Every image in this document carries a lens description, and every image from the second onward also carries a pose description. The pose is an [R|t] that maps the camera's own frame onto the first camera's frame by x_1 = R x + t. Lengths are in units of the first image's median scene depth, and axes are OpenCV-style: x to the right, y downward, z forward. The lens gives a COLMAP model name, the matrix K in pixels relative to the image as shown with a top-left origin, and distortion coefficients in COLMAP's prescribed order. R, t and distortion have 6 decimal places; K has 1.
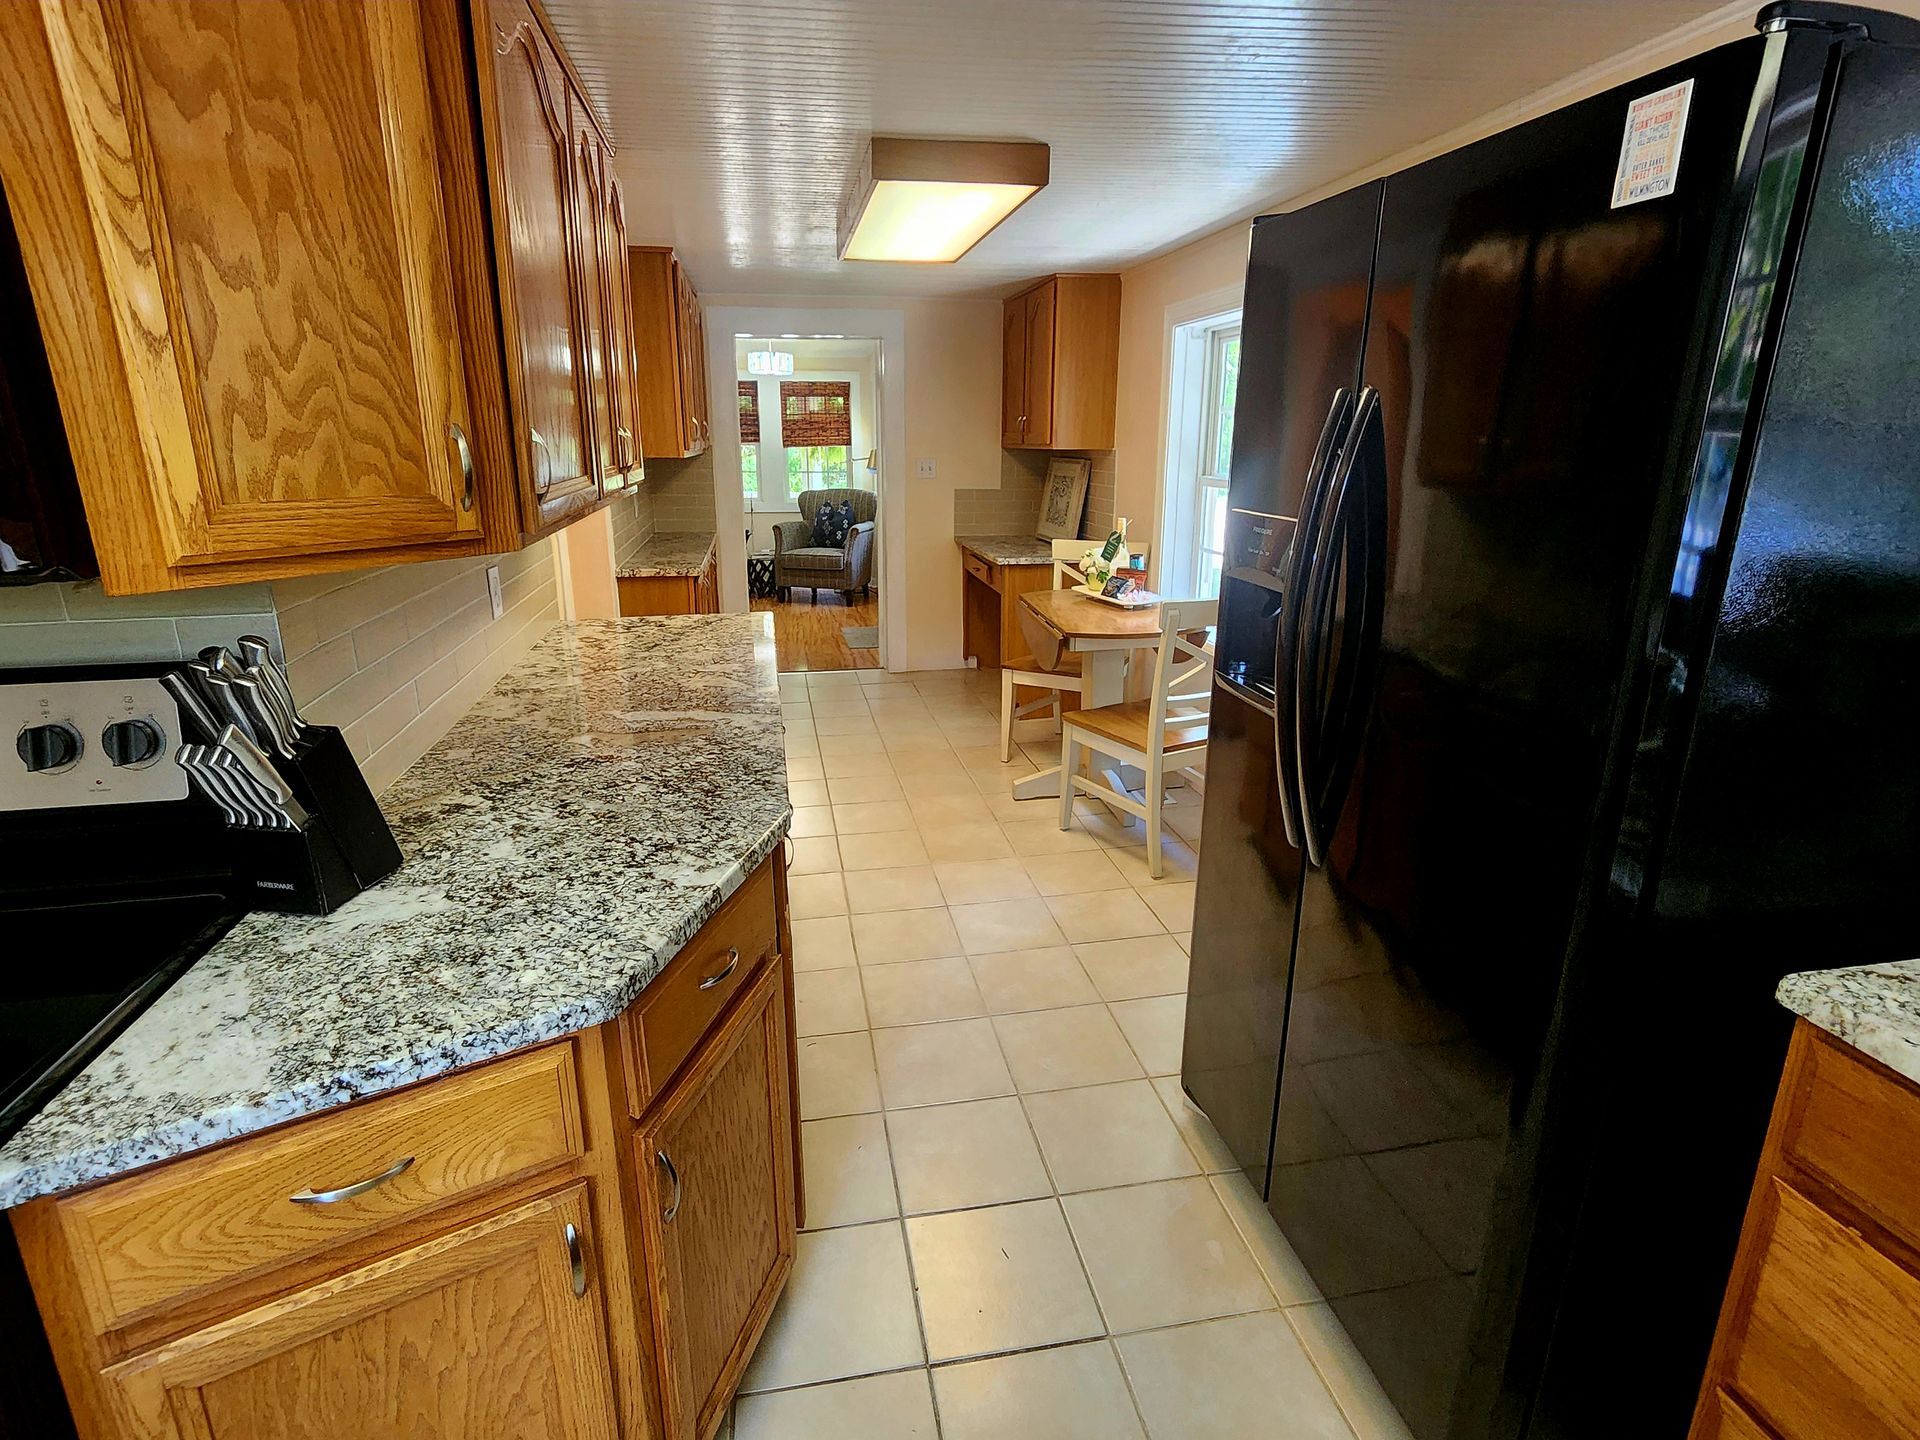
lens RADIAL K [[979.1, 0, 923.8], [0, 979.1, 716.7], [0, 0, 1]] dist [0.000471, 0.001660]
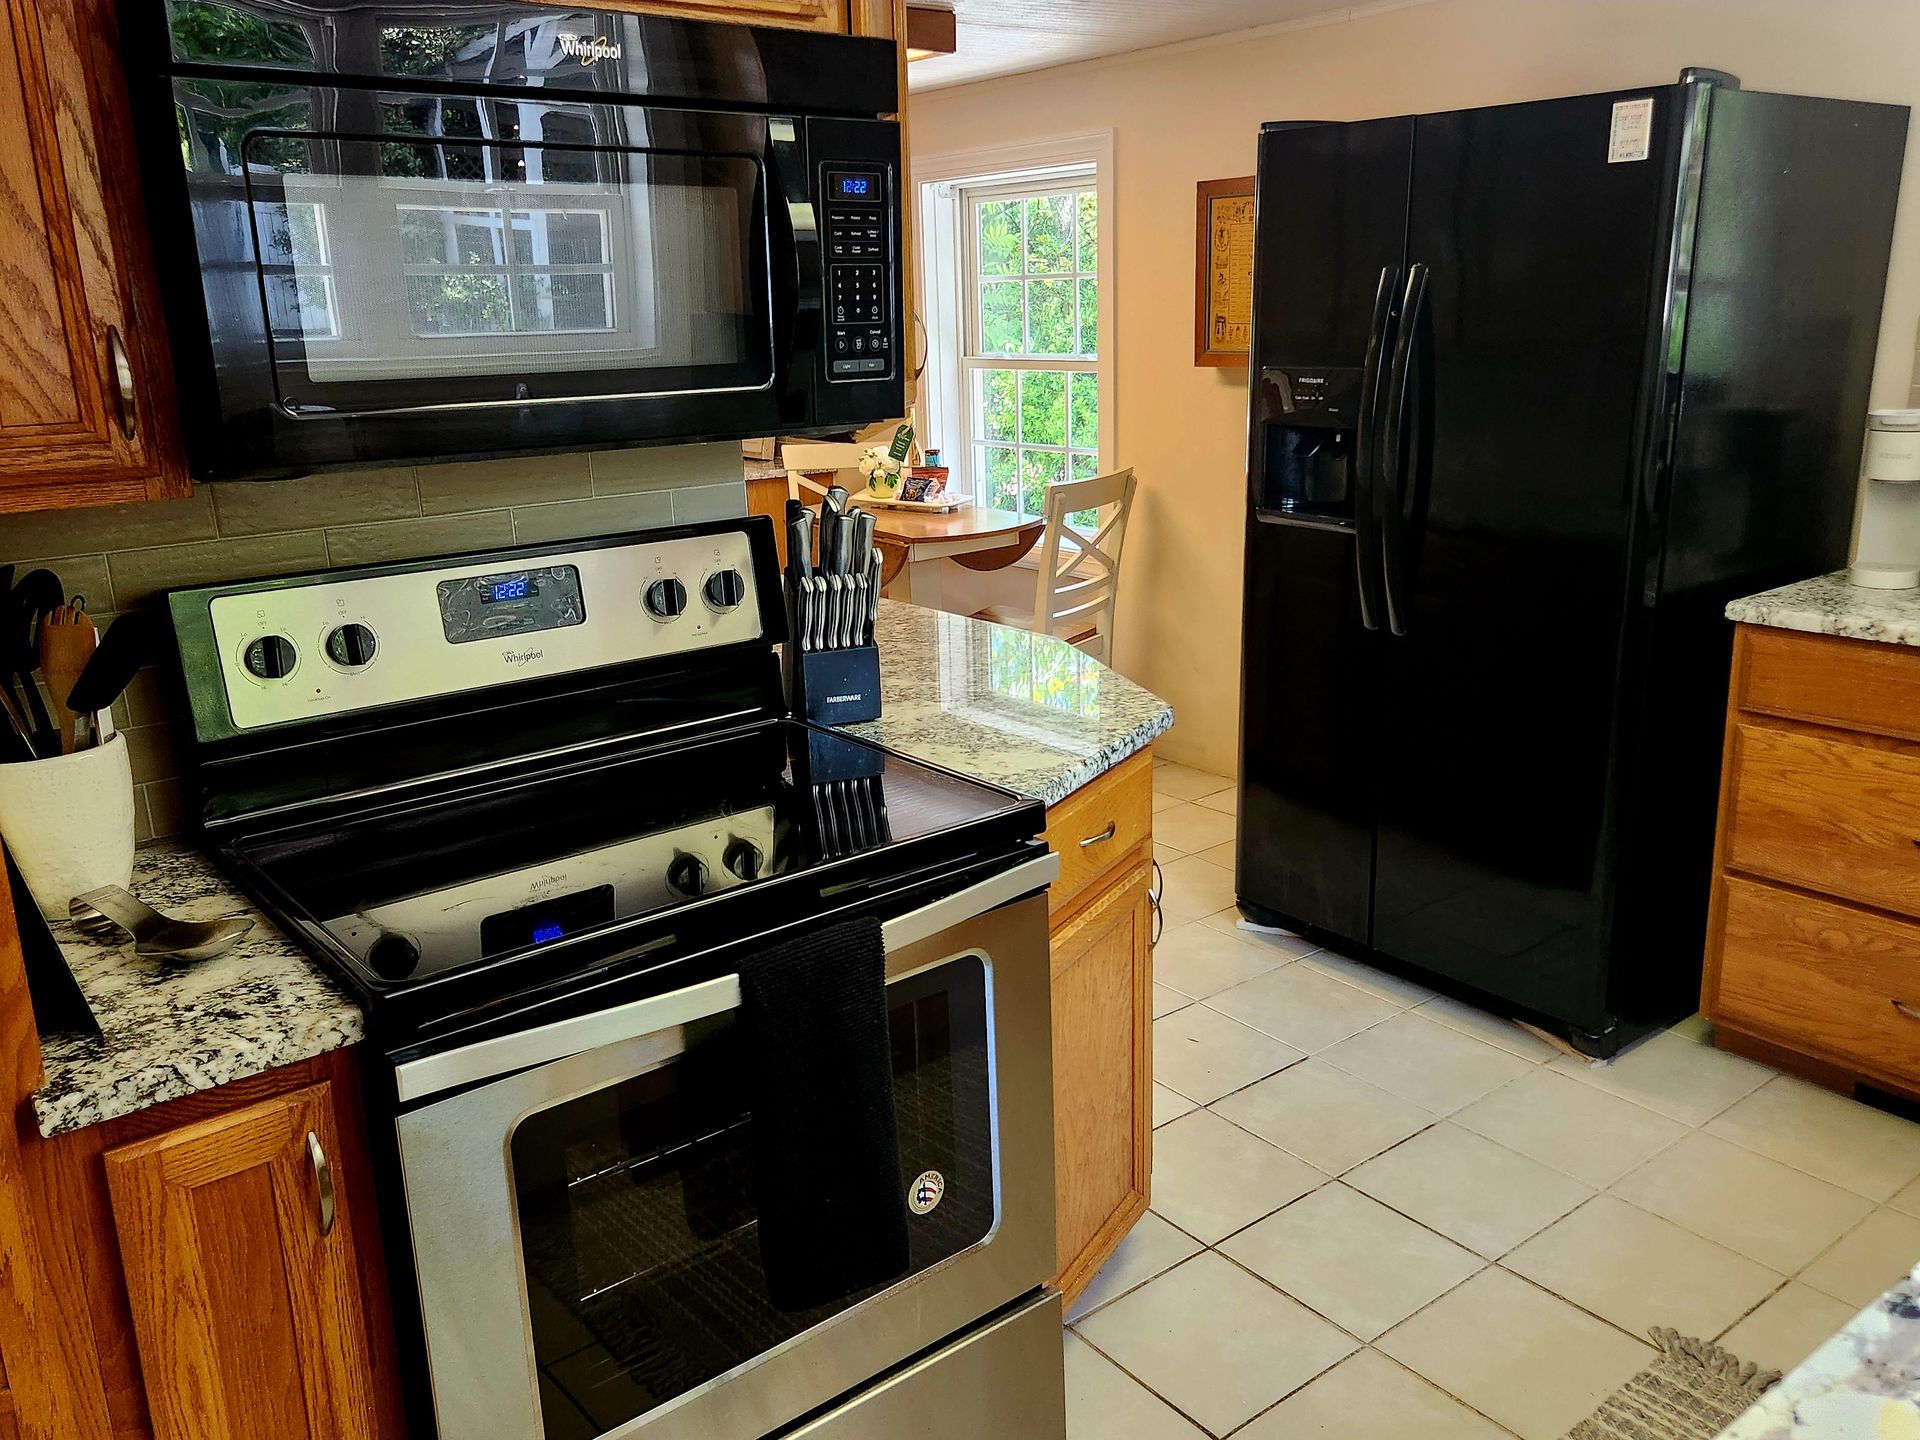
lens RADIAL K [[1560.5, 0, 962.2], [0, 1560.5, 730.1], [0, 0, 1]] dist [0.093159, -0.082592]
pose [[0.880113, -0.146827, 0.451490, -0.639409], [0.156501, 0.987547, 0.016082, 0.092101], [-0.448229, 0.056505, 0.892131, -0.349086]]
